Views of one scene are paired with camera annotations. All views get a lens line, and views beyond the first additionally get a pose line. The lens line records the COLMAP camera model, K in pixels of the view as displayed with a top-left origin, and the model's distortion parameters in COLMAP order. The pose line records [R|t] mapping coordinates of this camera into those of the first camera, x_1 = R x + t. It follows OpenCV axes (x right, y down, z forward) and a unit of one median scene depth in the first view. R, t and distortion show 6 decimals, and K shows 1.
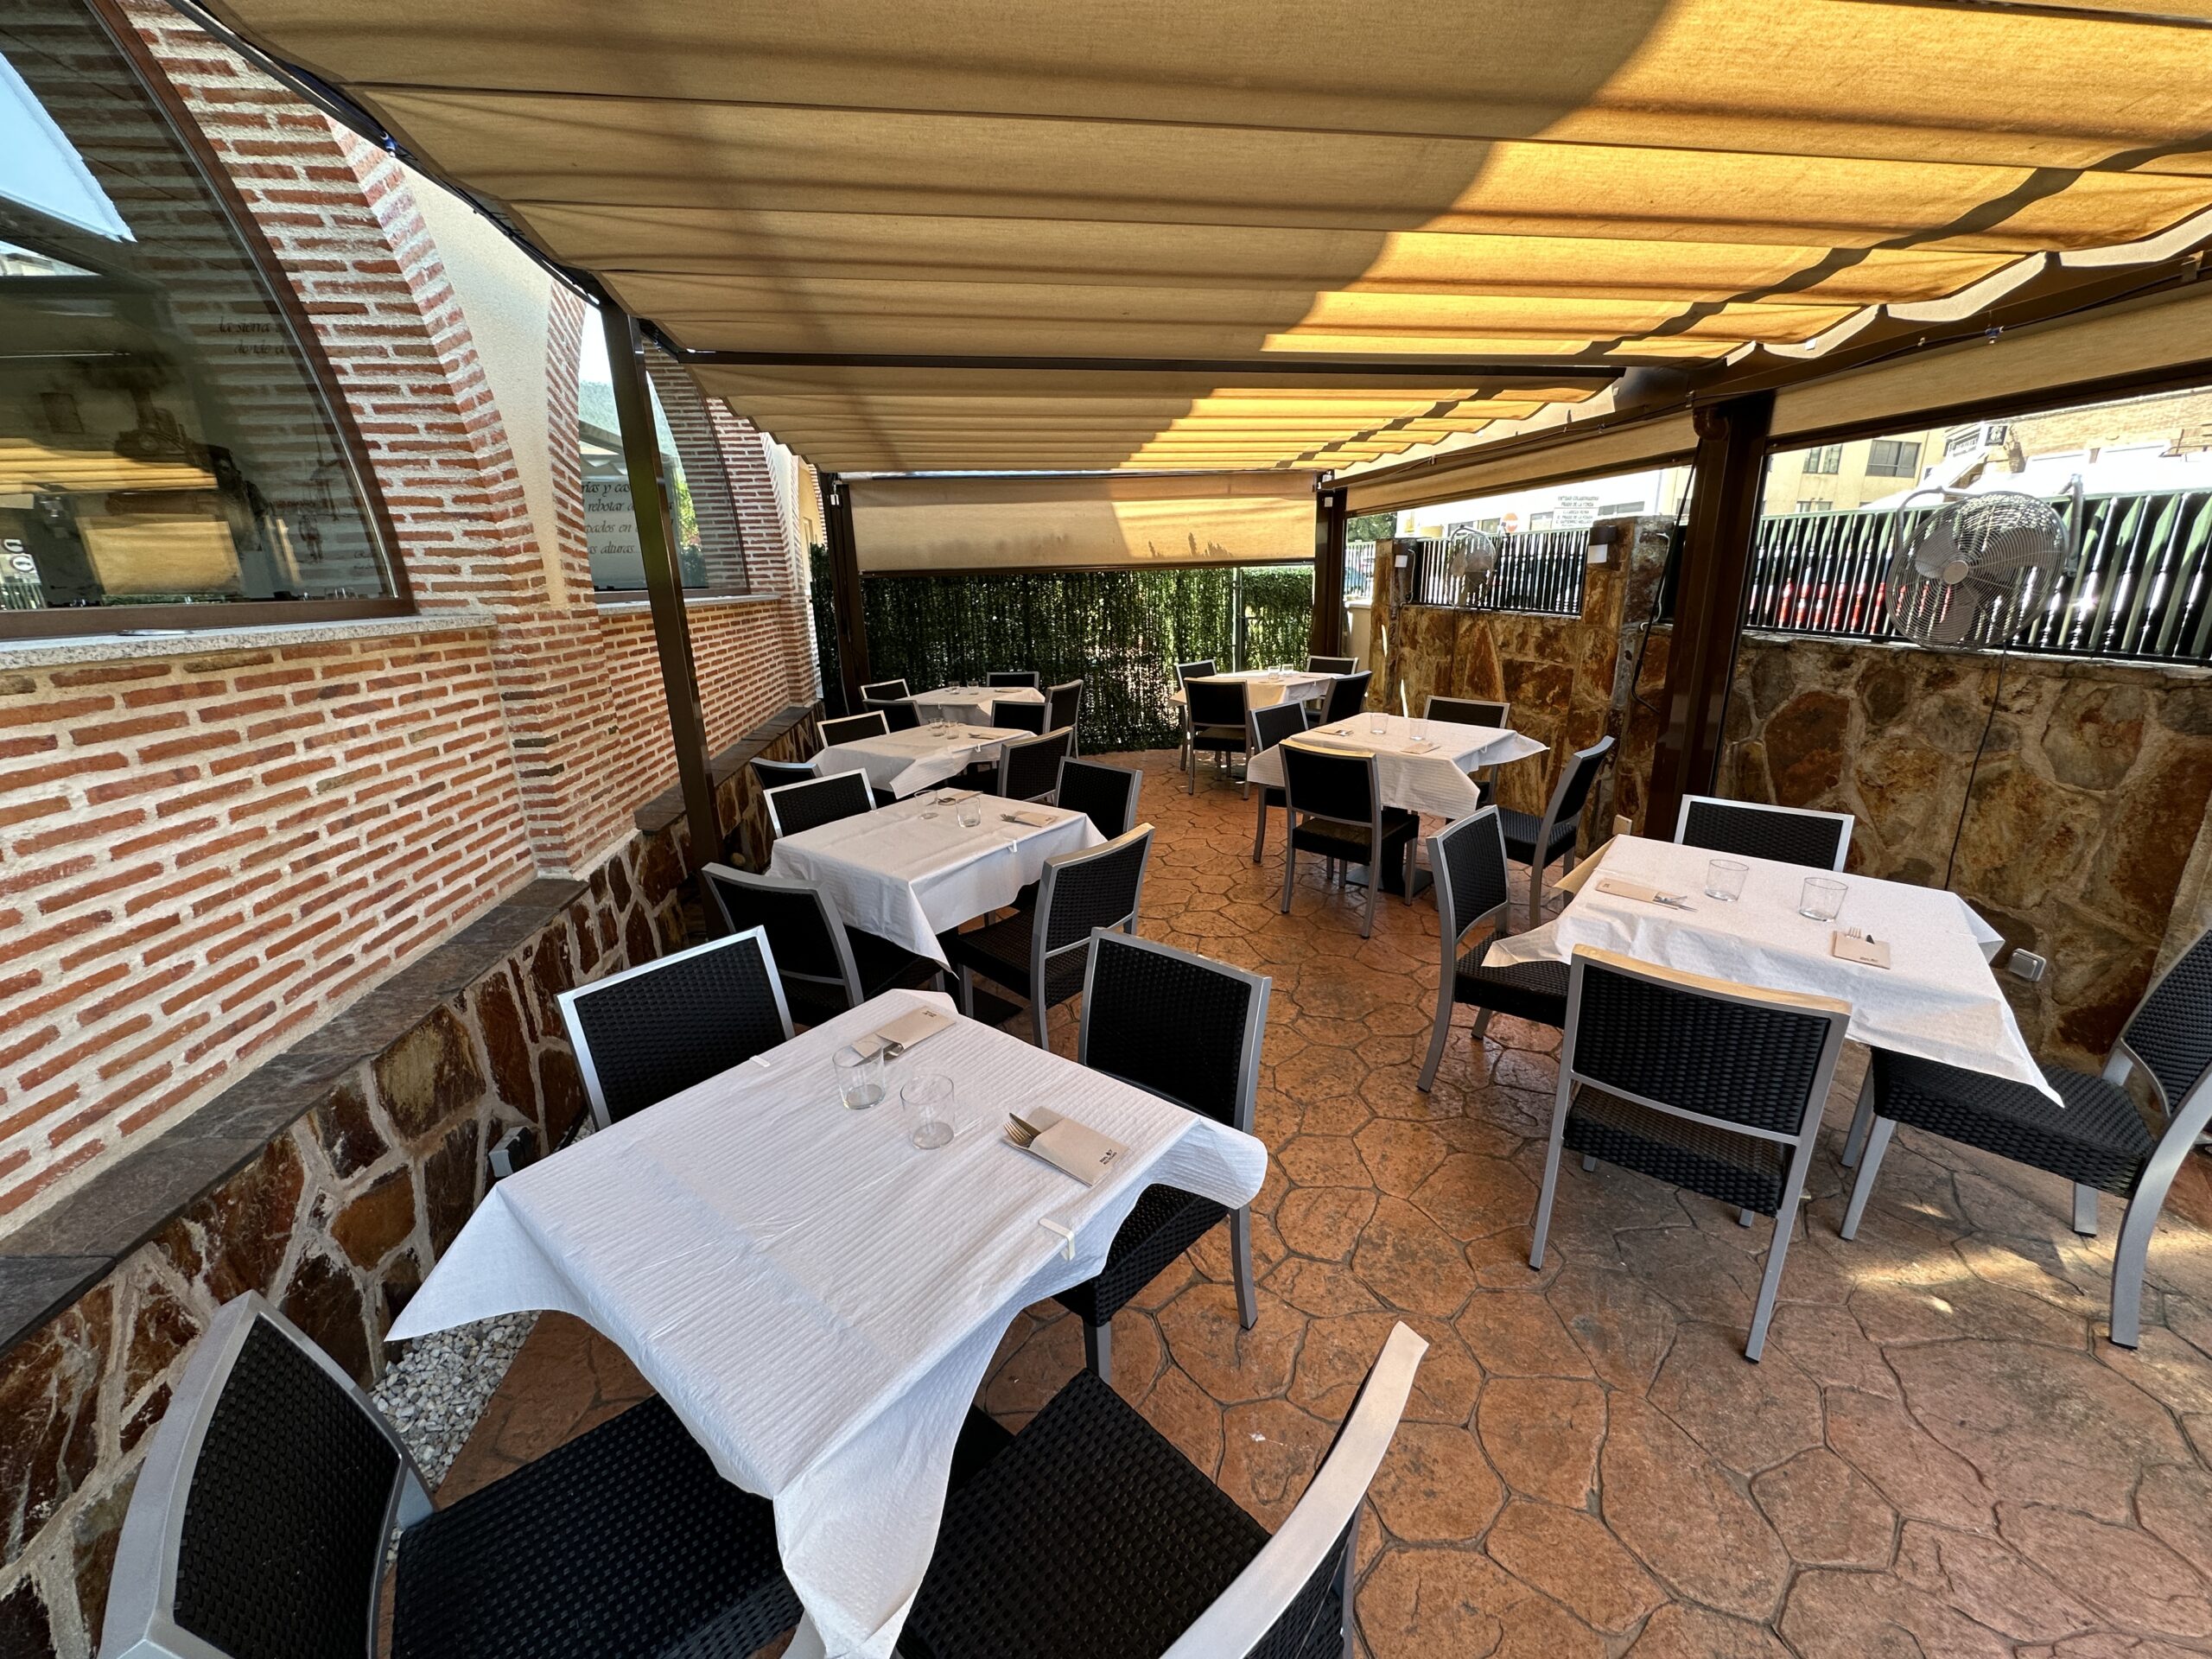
lens RADIAL K [[882.6, 0, 1136.7], [0, 882.6, 825.0], [0, 0, 1]] dist [-0.002576, -0.000008]
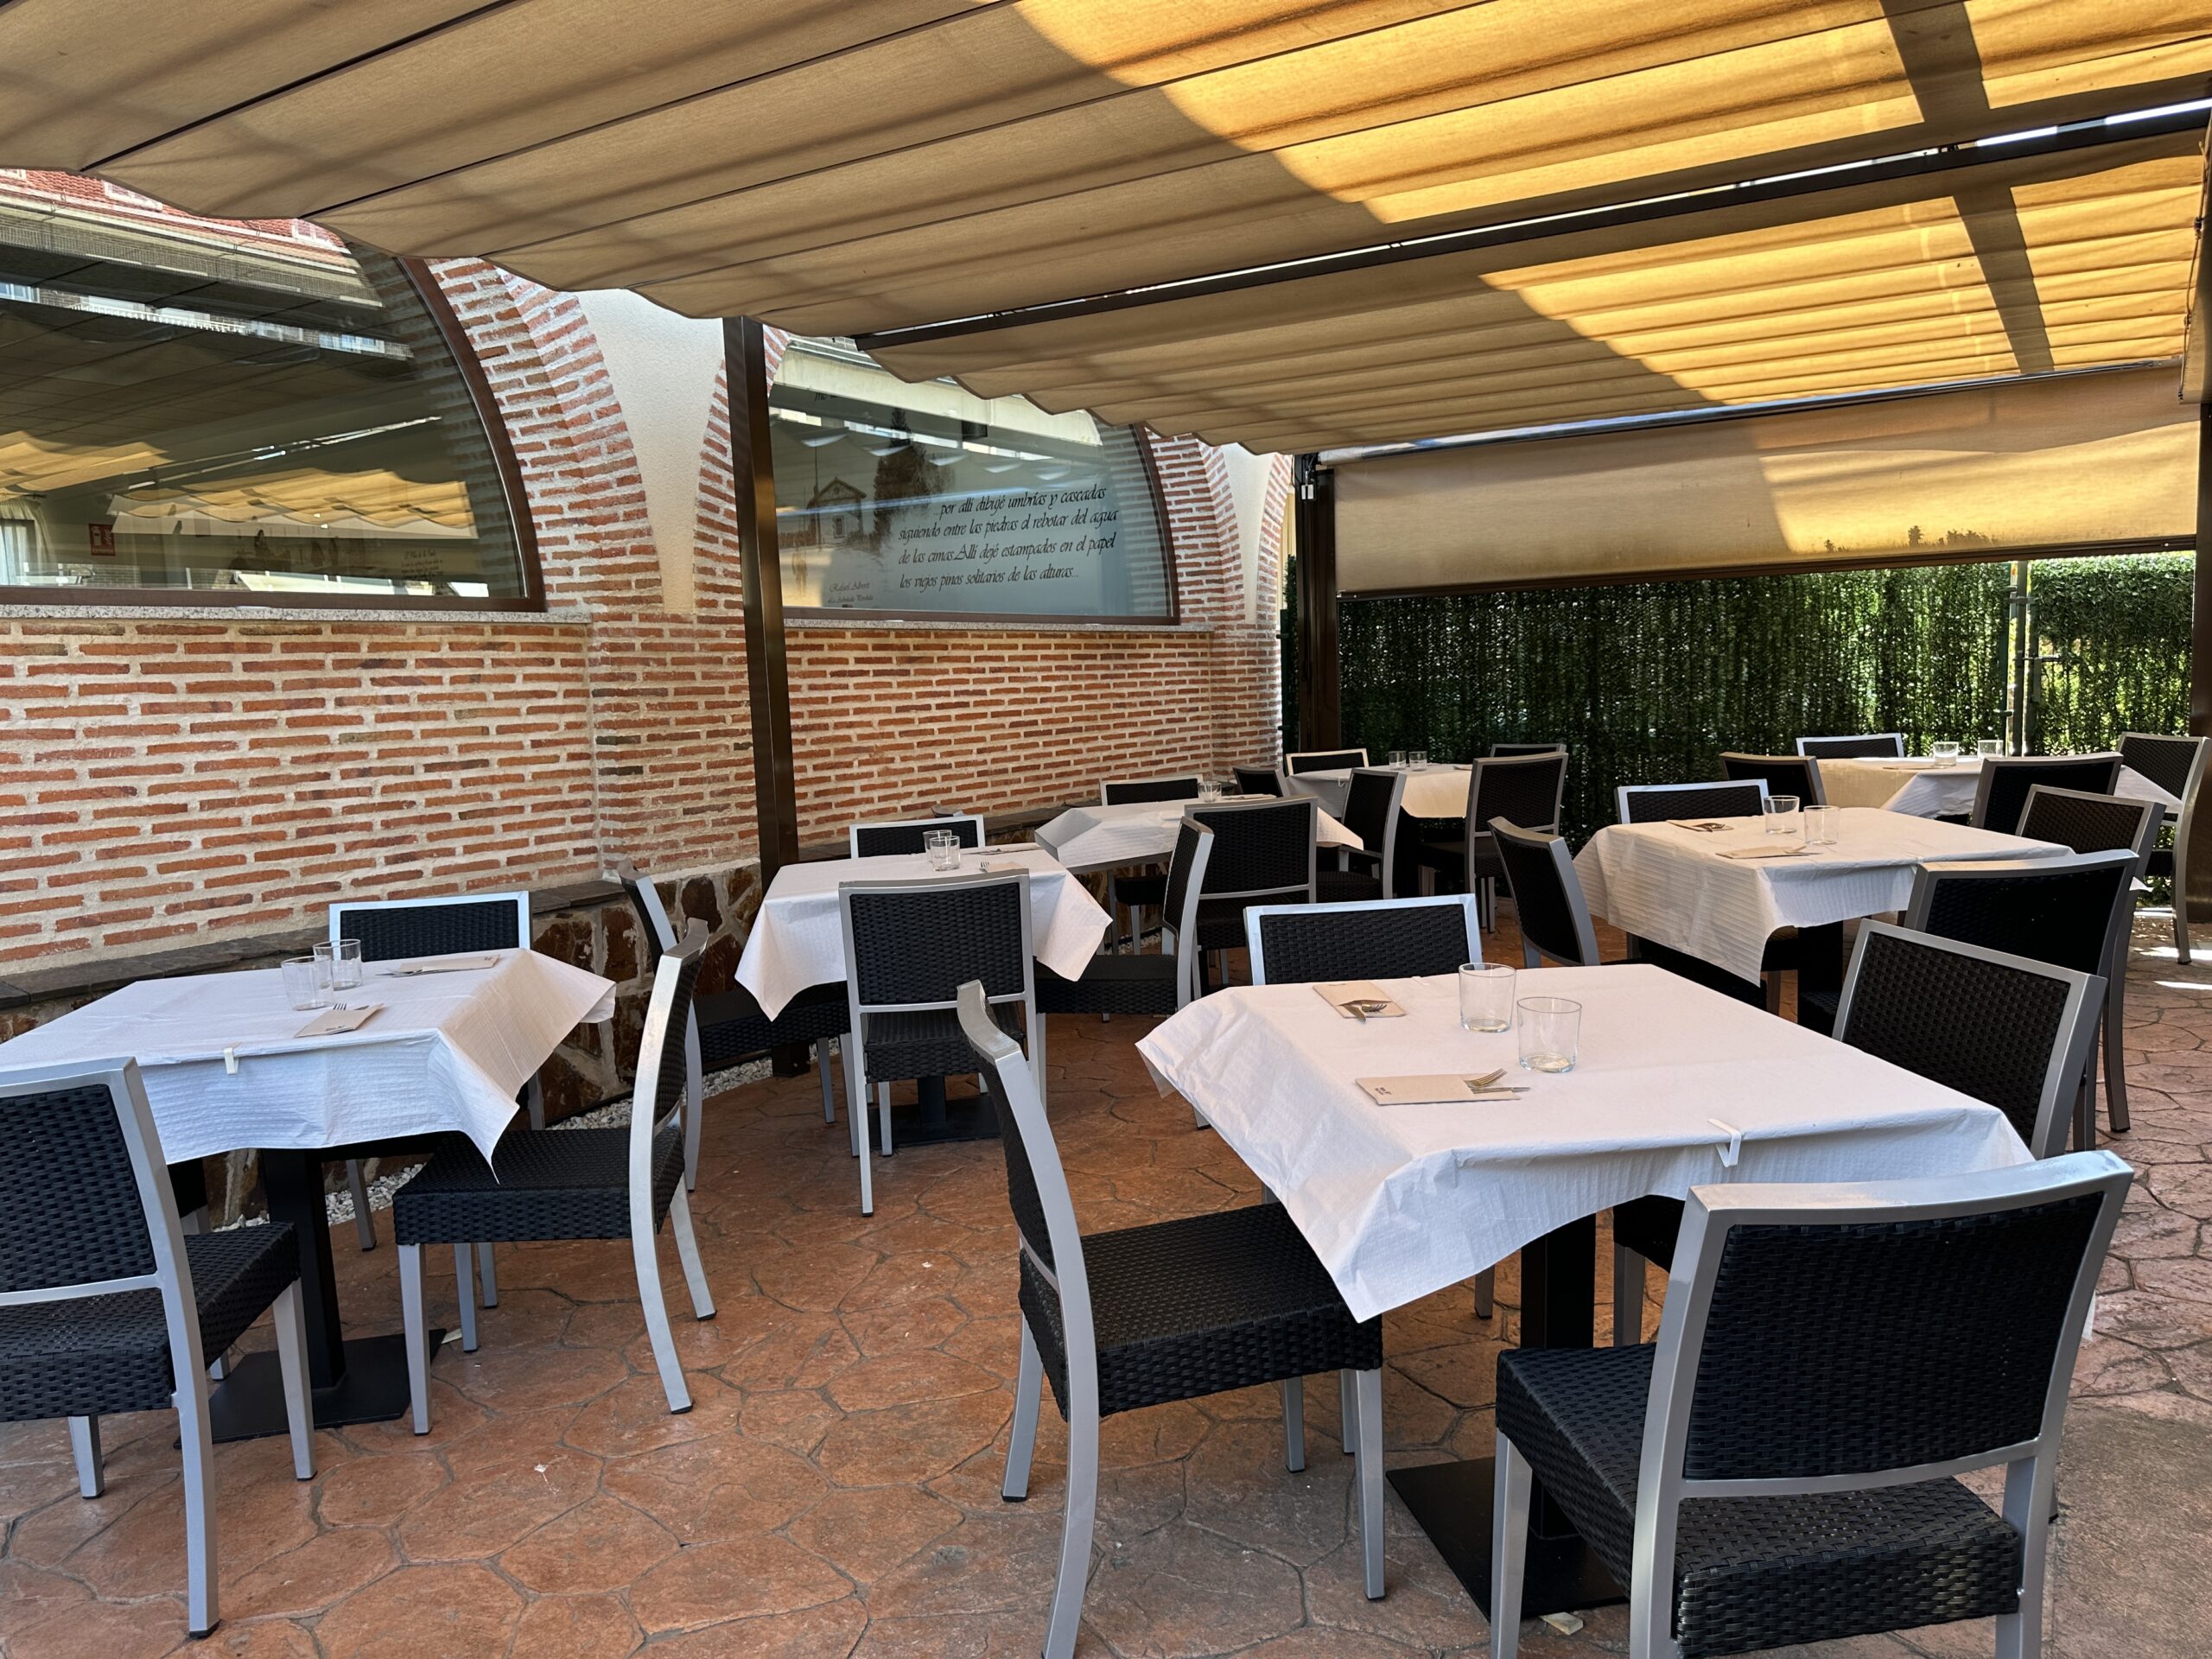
lens RADIAL K [[1553.4, 0, 1106.0], [0, 1553.4, 829.5], [0, 0, 1]] dist [0.056860, -0.088617]
pose [[0.758939, 0.069156, -0.647479, 1.180932], [-0.163519, 0.982723, -0.086705, 0.088418], [0.630296, 0.171679, 0.757135, 0.051480]]
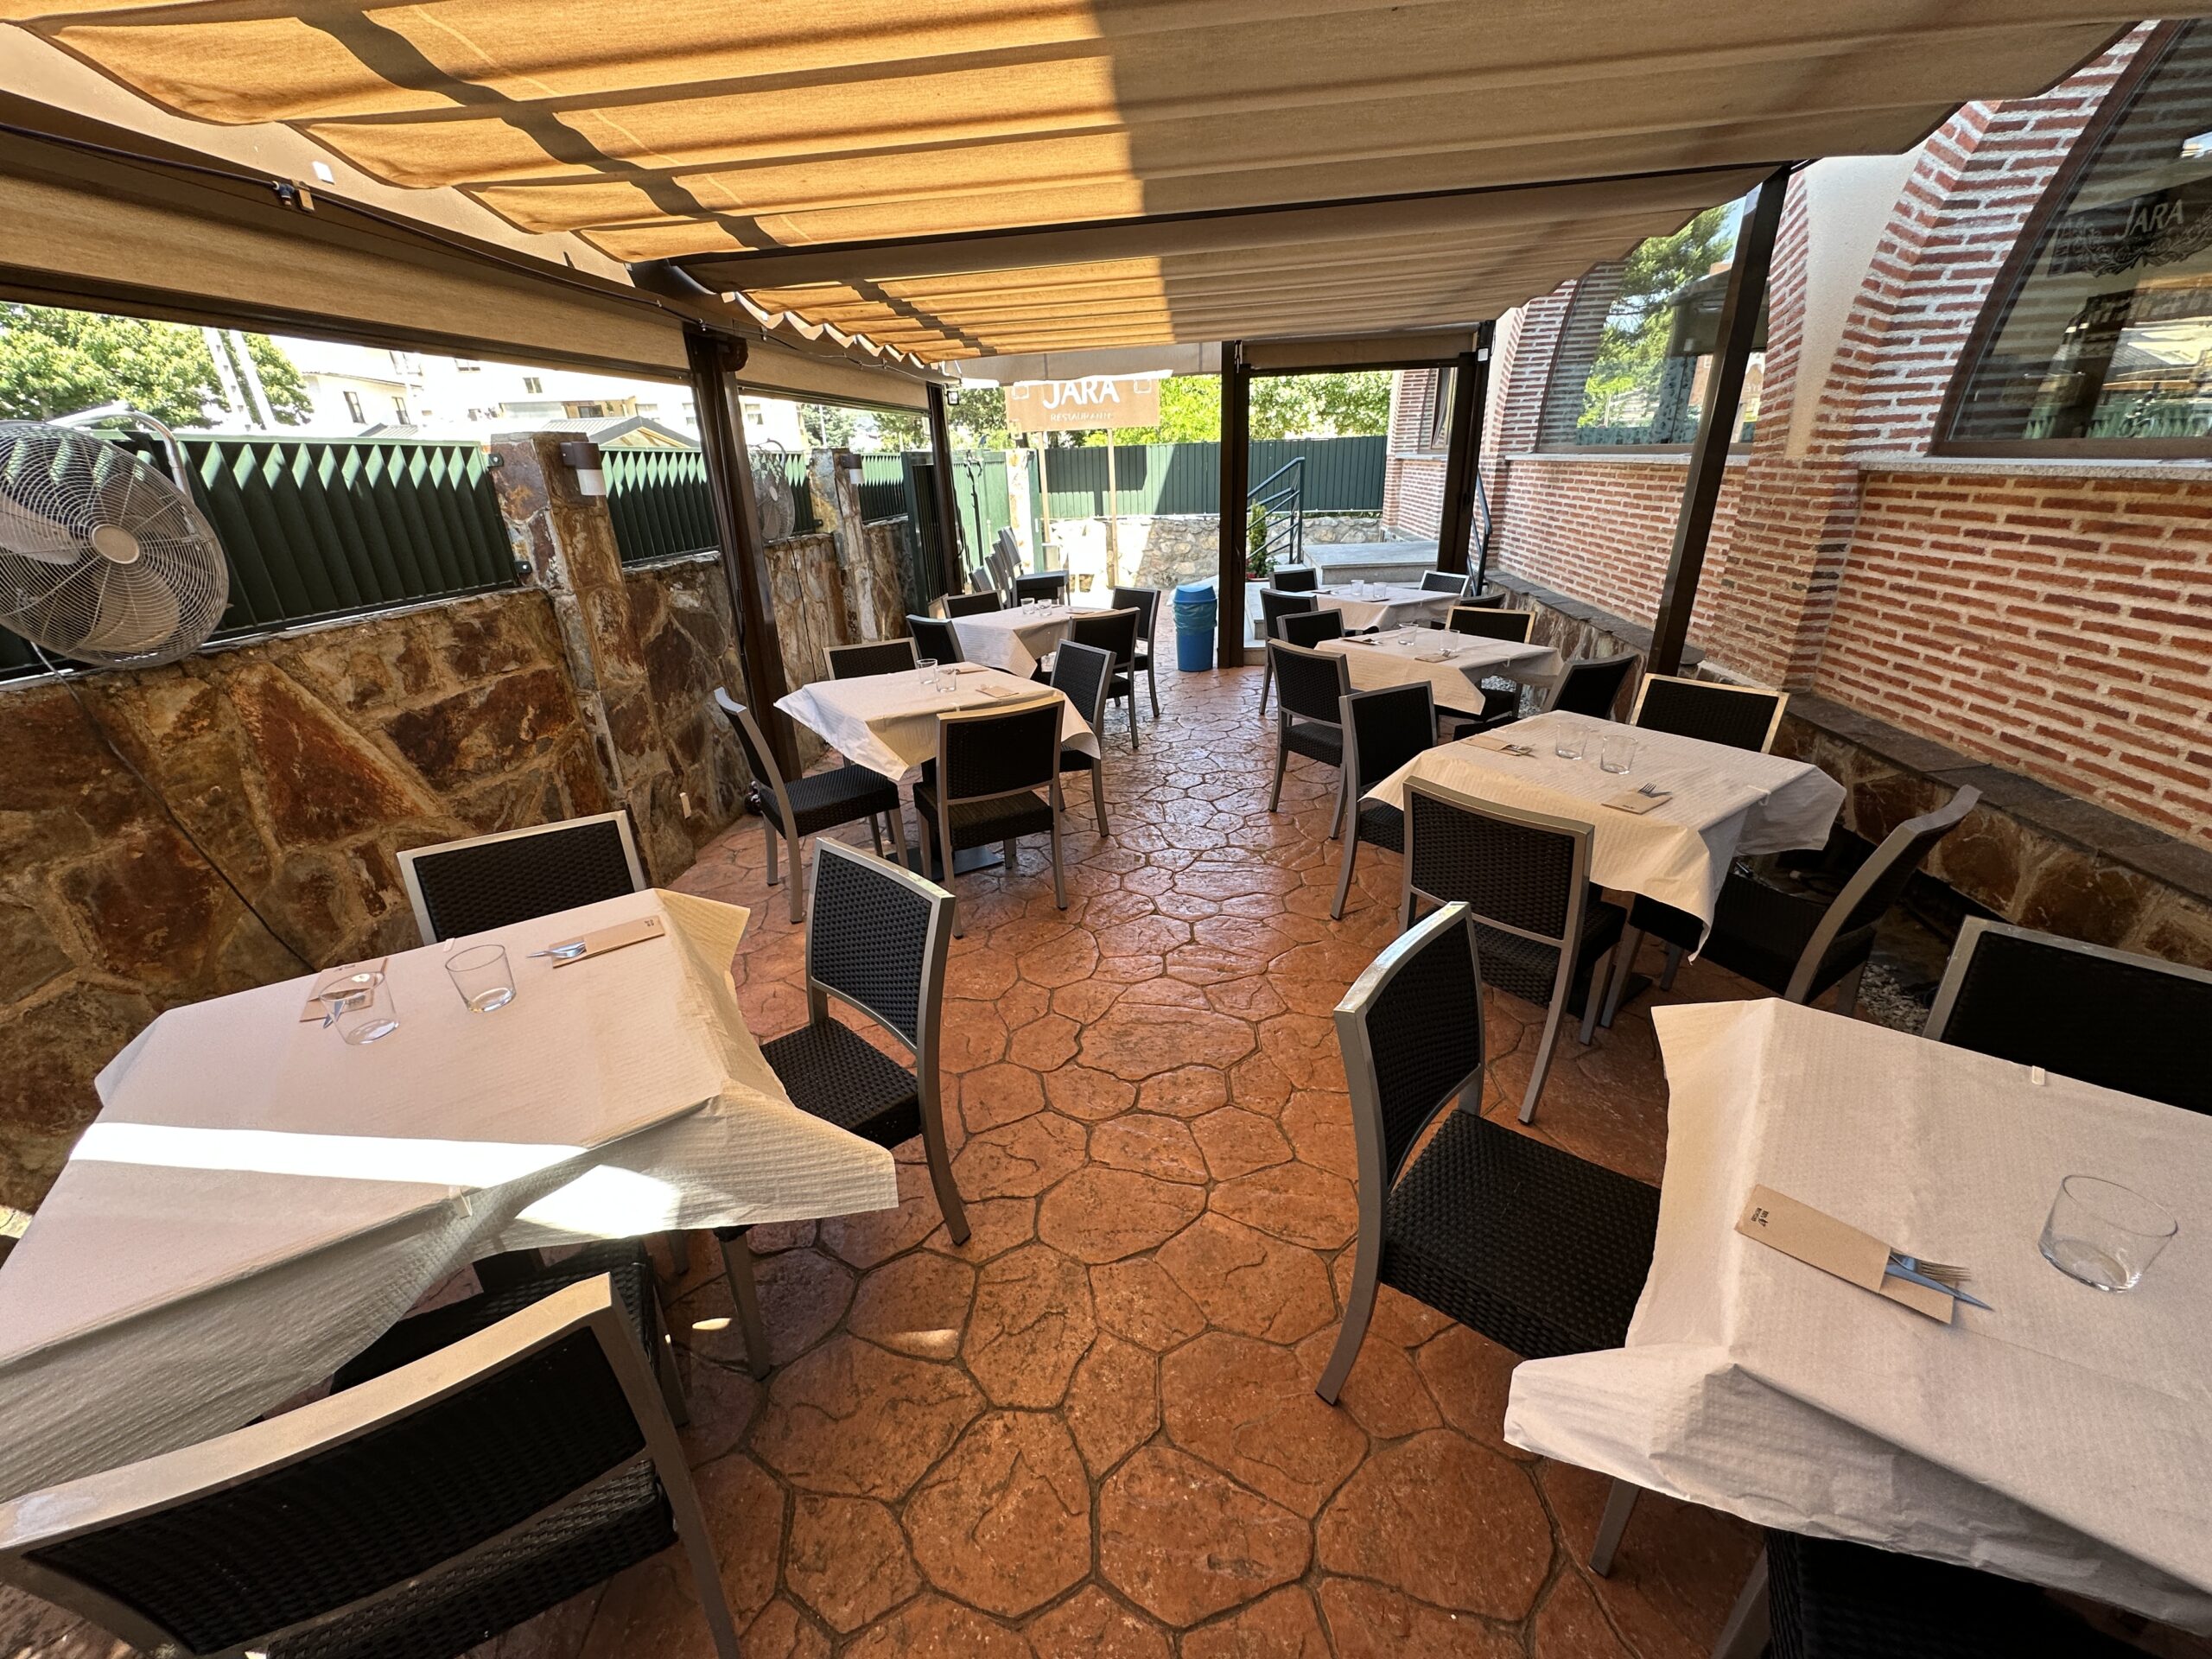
lens RADIAL K [[875.1, 0, 1106.0], [0, 875.1, 829.5], [0, 0, 1]] dist [-0.002420, -0.002876]
pose [[-0.966052, -0.036490, 0.255757, -0.137498], [0.130488, 0.785497, 0.604952, -0.949277], [-0.222971, 0.617788, -0.754070, 3.340841]]
